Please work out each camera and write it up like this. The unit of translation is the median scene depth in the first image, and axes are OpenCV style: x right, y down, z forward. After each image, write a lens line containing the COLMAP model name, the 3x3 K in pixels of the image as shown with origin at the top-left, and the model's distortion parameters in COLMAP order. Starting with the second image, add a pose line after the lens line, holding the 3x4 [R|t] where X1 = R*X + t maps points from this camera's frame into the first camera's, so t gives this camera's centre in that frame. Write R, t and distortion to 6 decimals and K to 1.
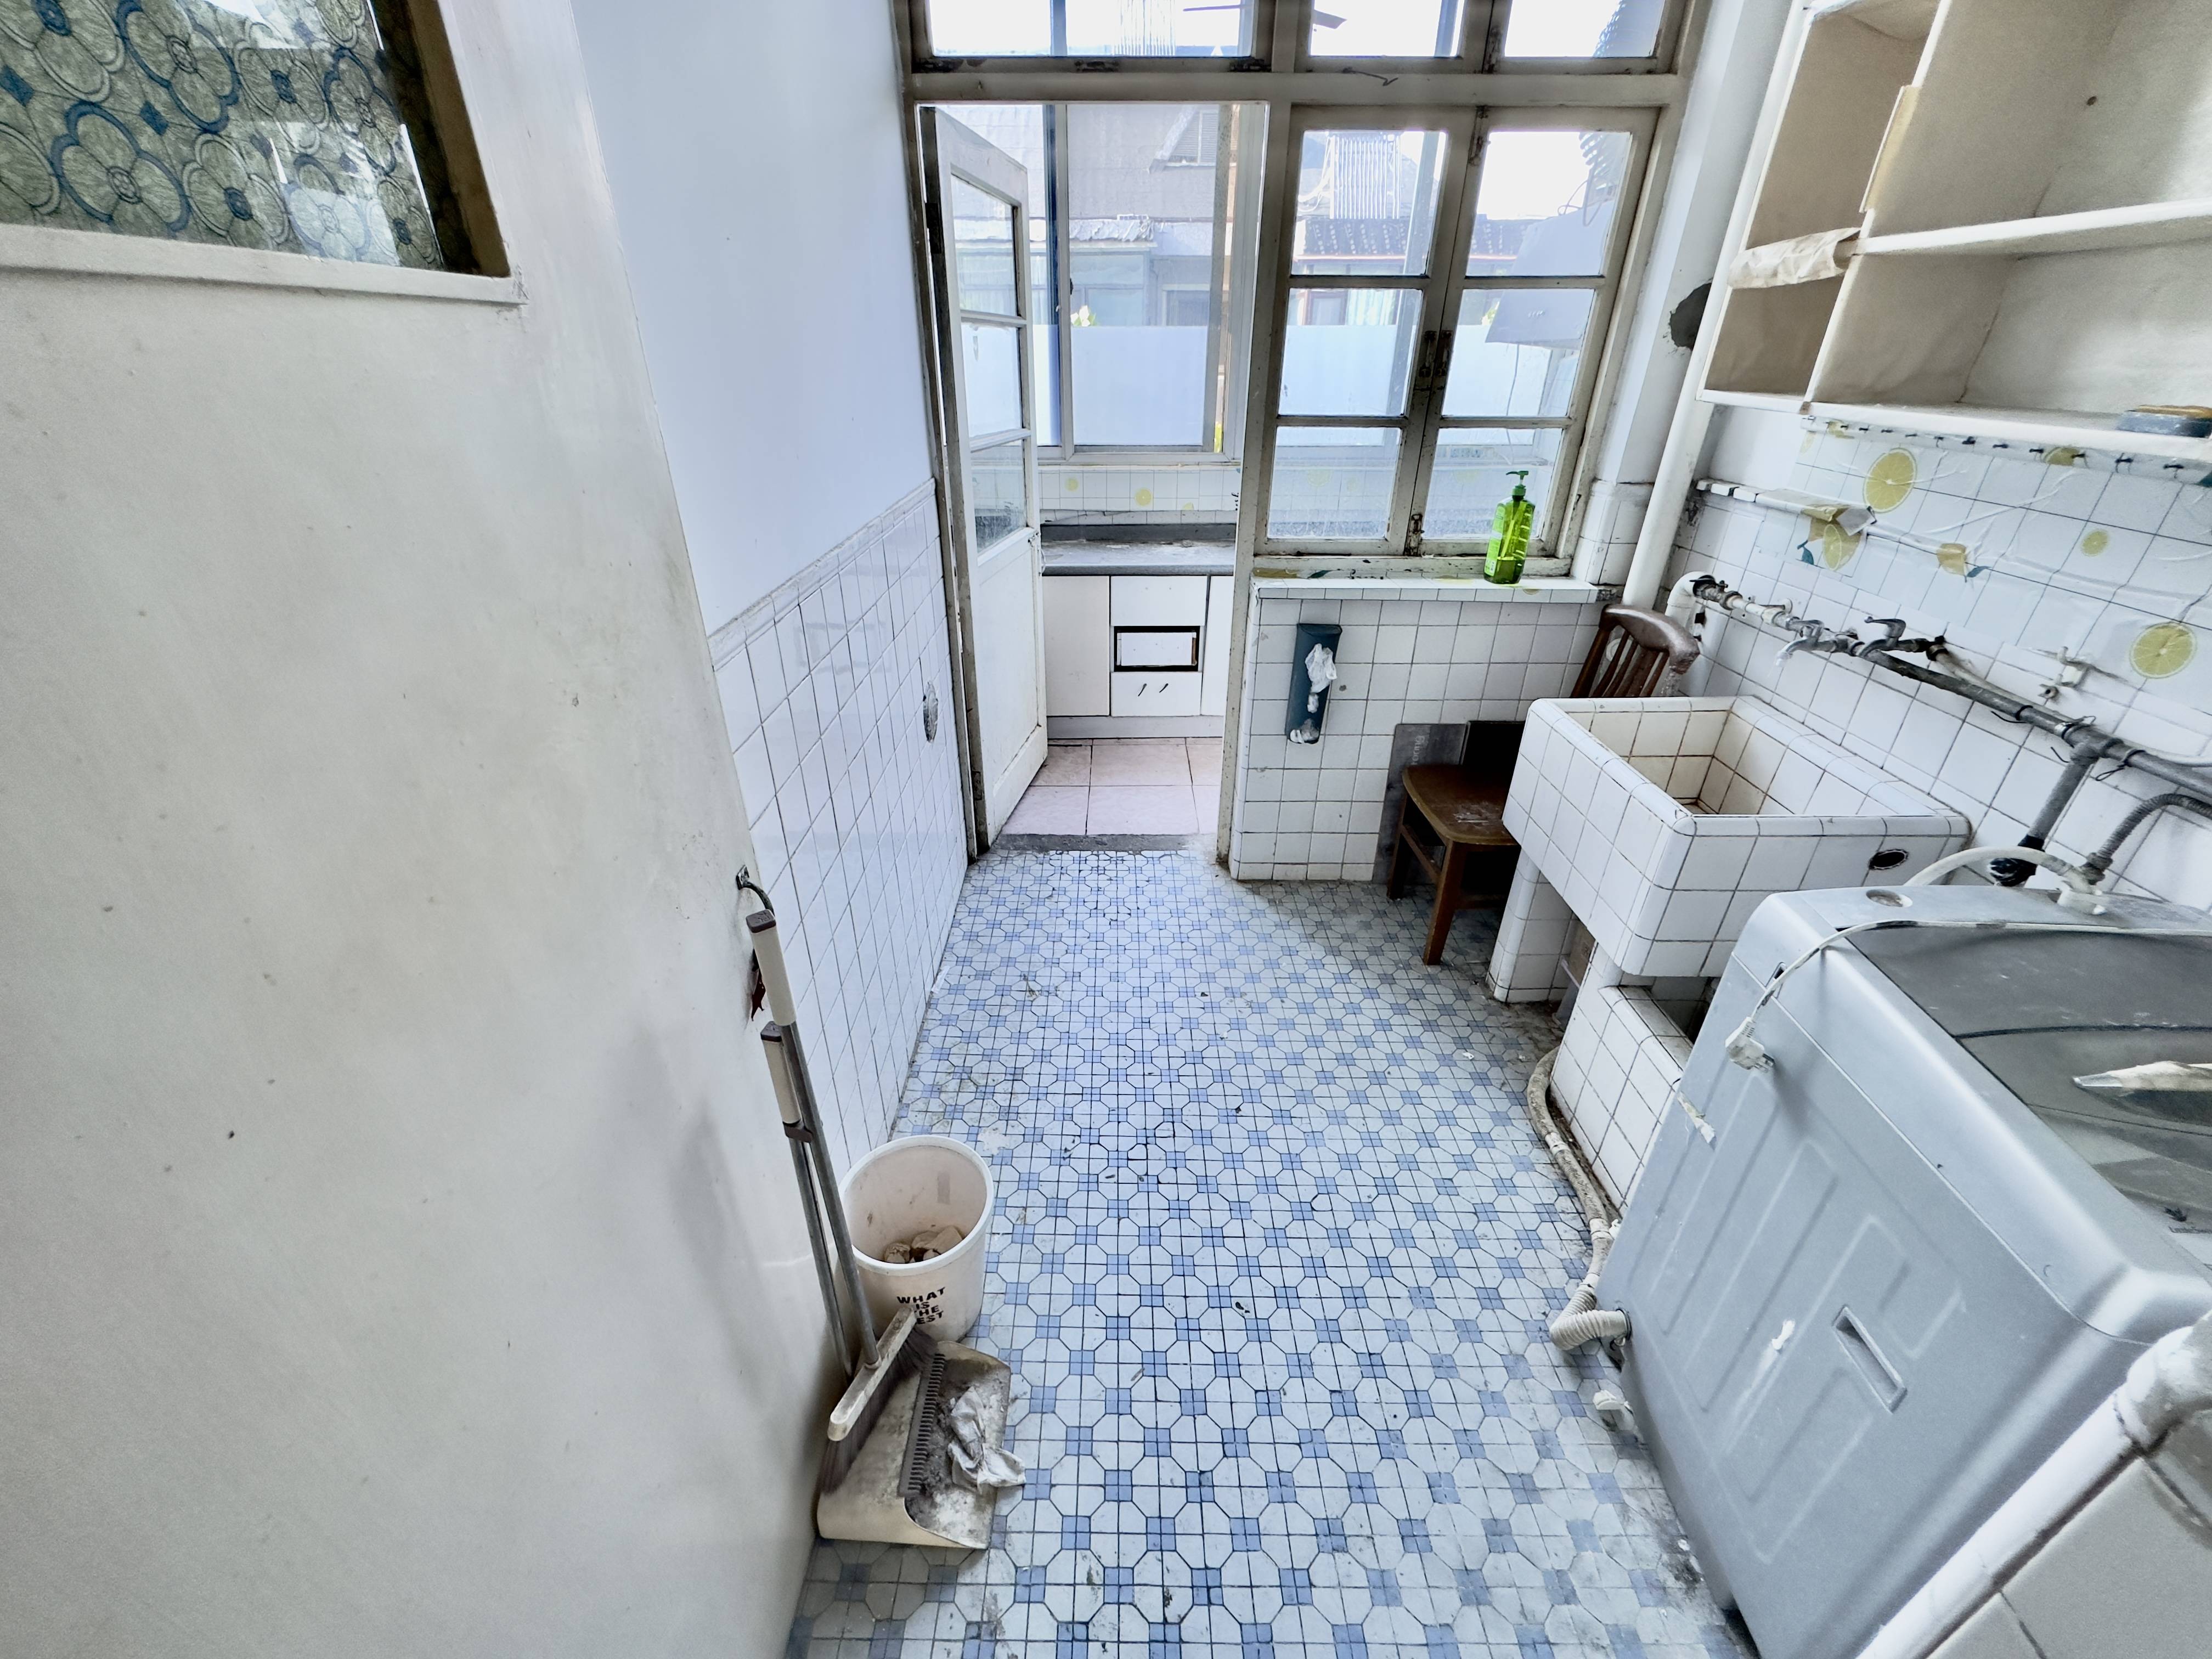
lens RADIAL K [[879.7, 0, 1104.6], [0, 879.7, 819.7], [0, 0, 1]] dist [-0.000139, -0.000002]
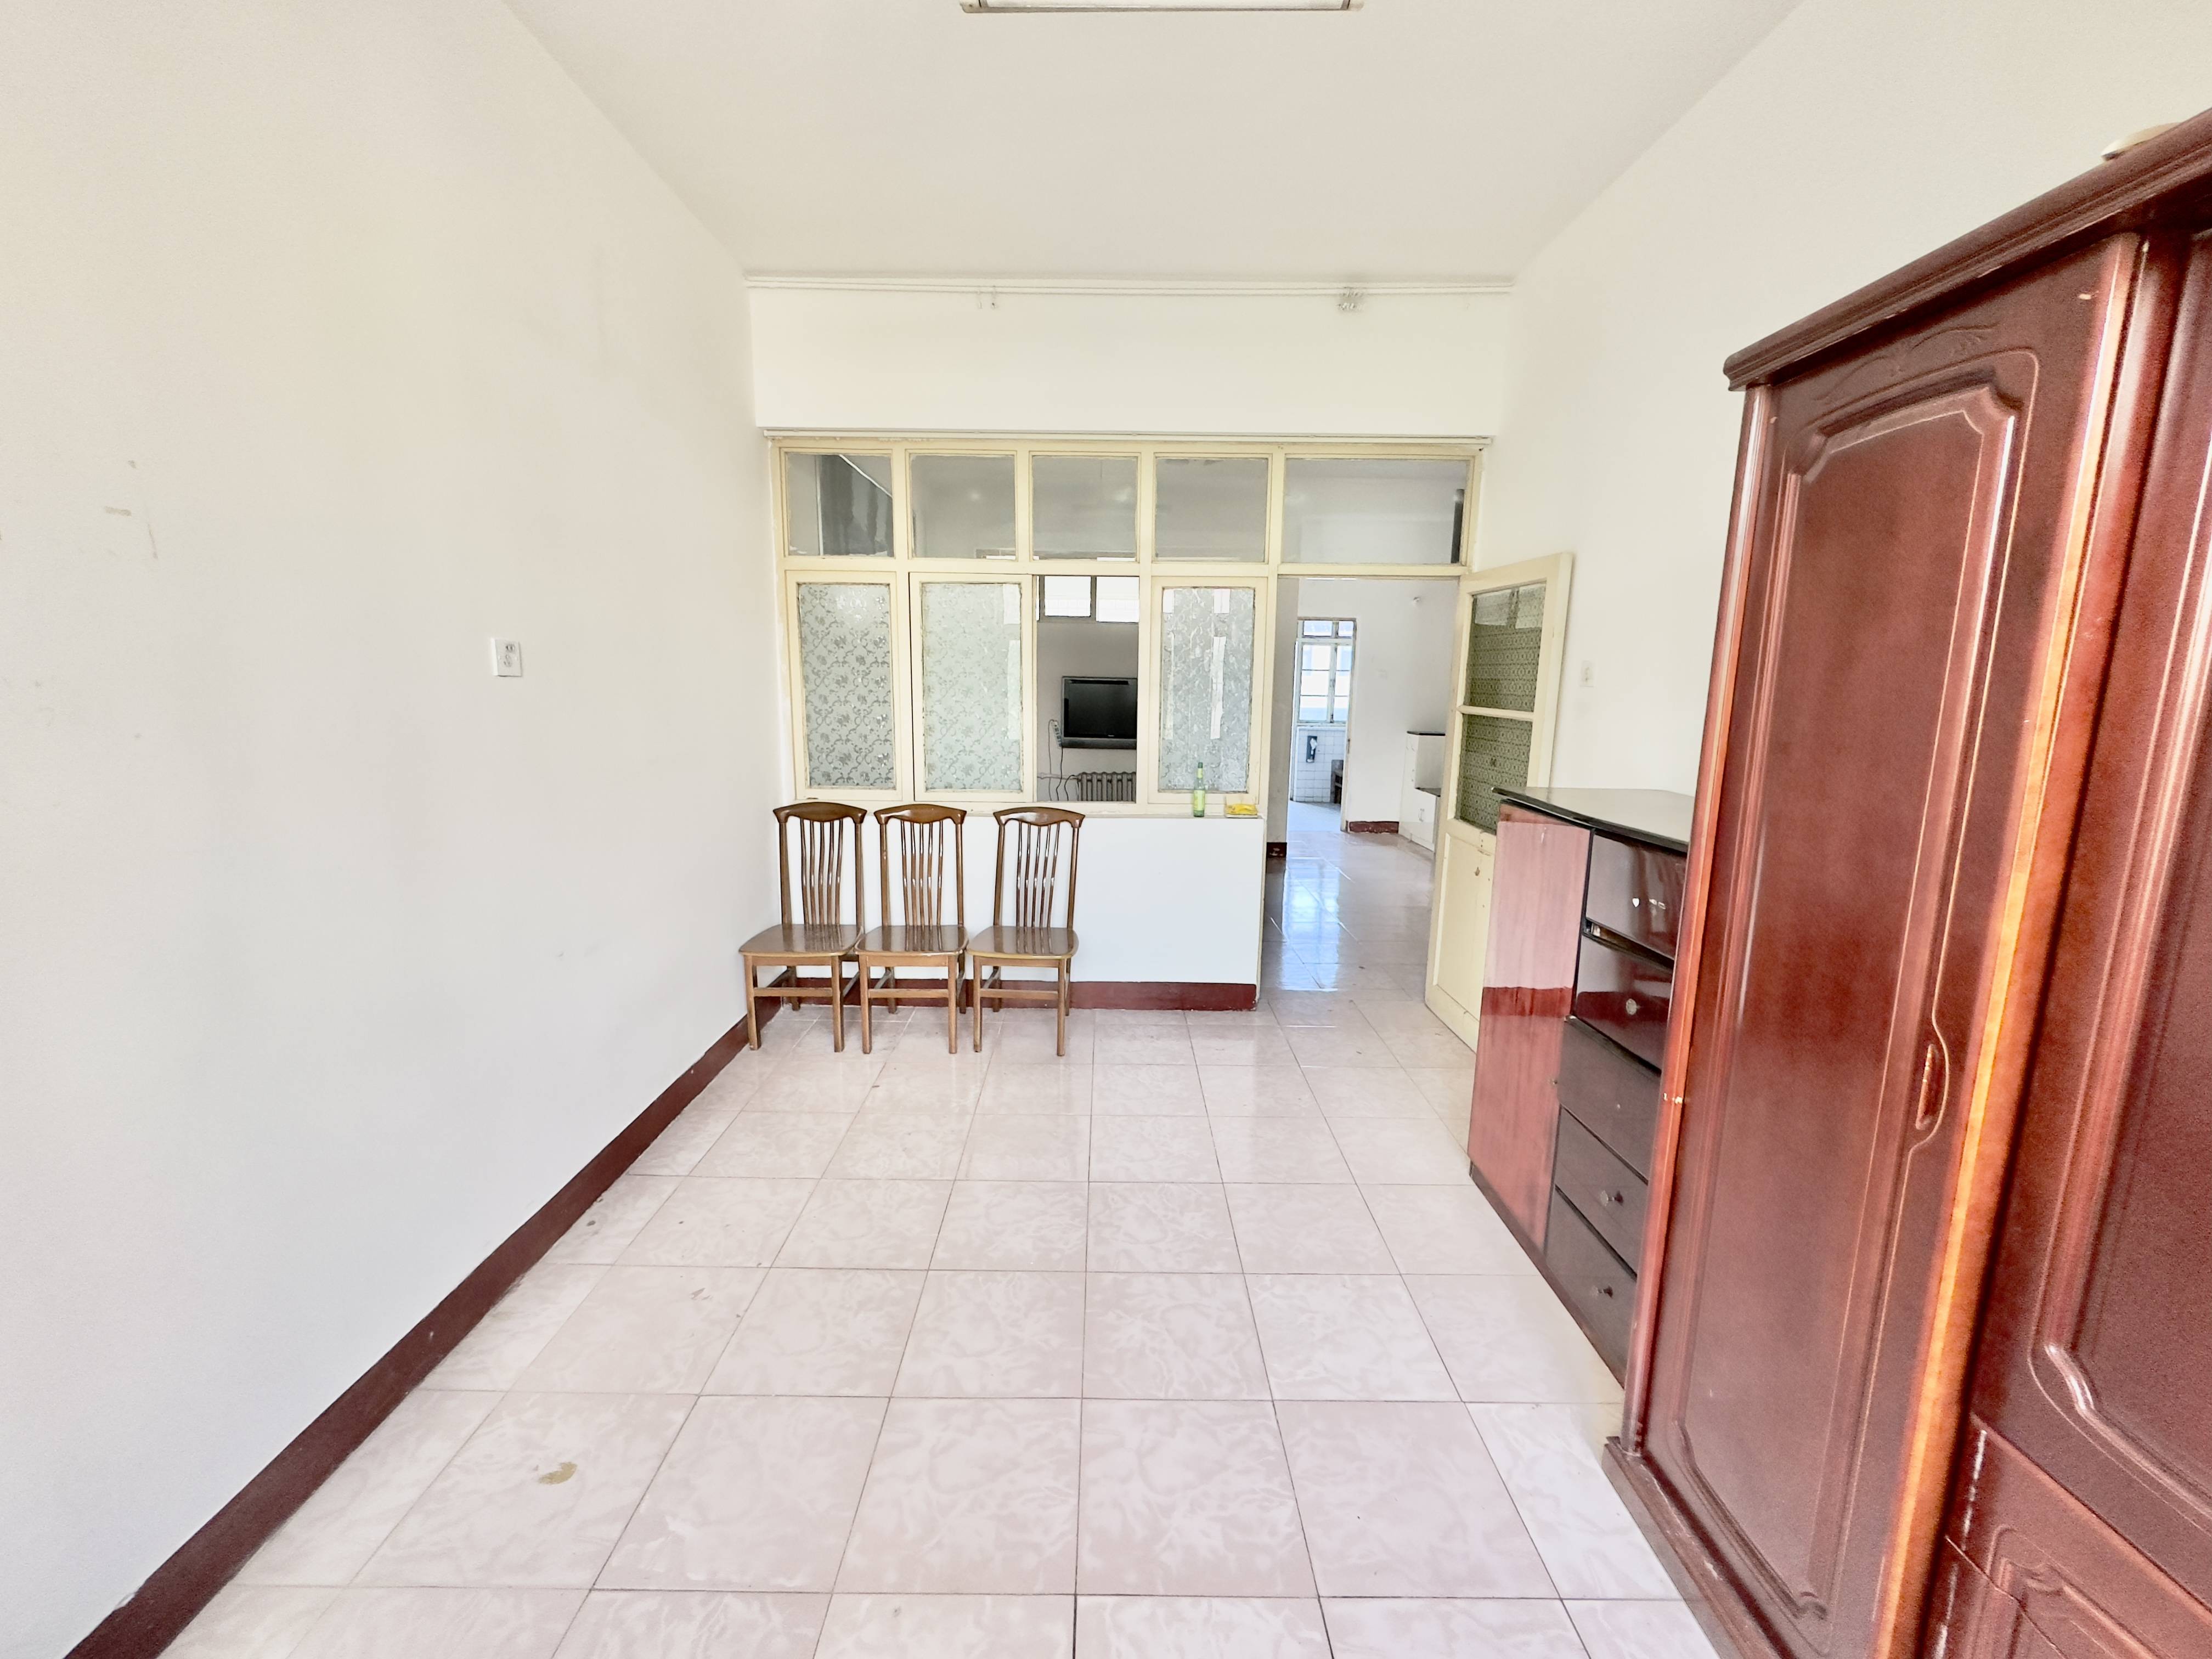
lens RADIAL K [[879.7, 0, 1104.6], [0, 879.7, 819.7], [0, 0, 1]] dist [-0.000139, -0.000002]
pose [[0.999904, 0.009555, 0.010045, -0.845834], [-0.005754, 0.945221, -0.326379, 1.626013], [-0.012614, 0.326290, 0.945186, -3.049575]]
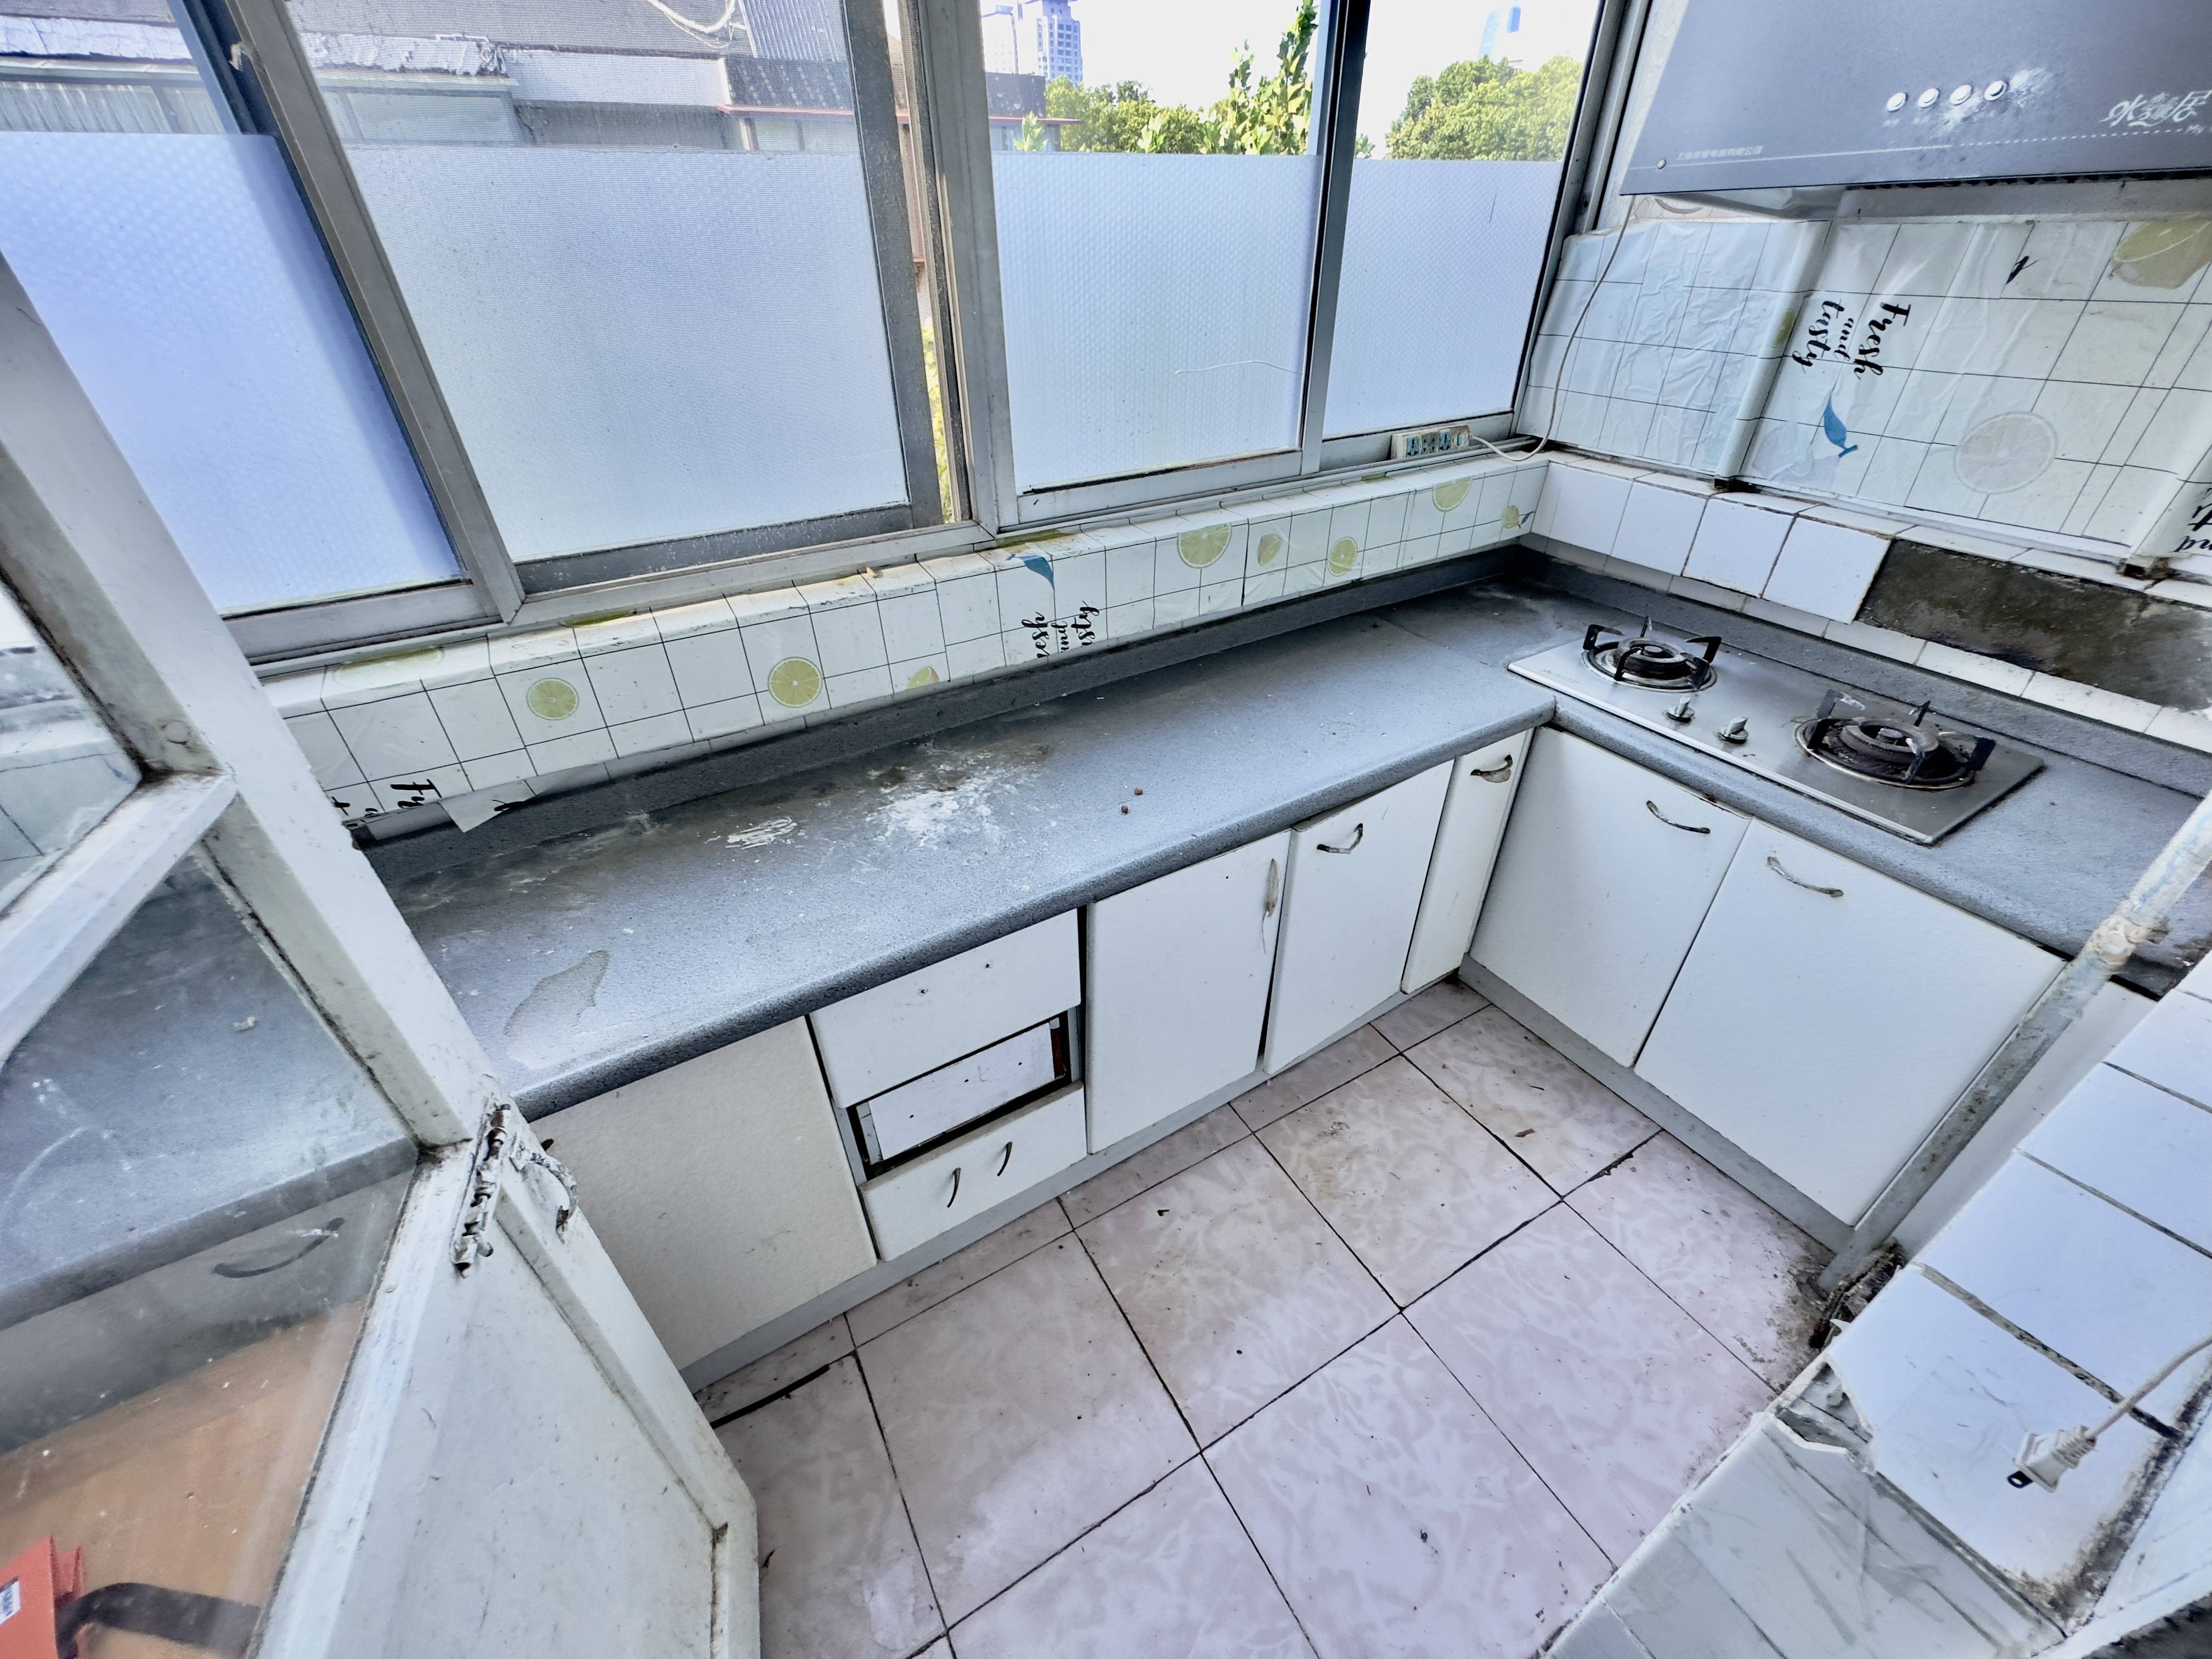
lens RADIAL K [[879.7, 0, 1104.6], [0, 879.7, 819.7], [0, 0, 1]] dist [-0.000139, -0.000002]
pose [[0.860397, -0.297726, 0.413614, -0.009972], [0.256644, 0.954310, 0.153058, -0.319245], [-0.440285, -0.025539, 0.897495, 0.599314]]
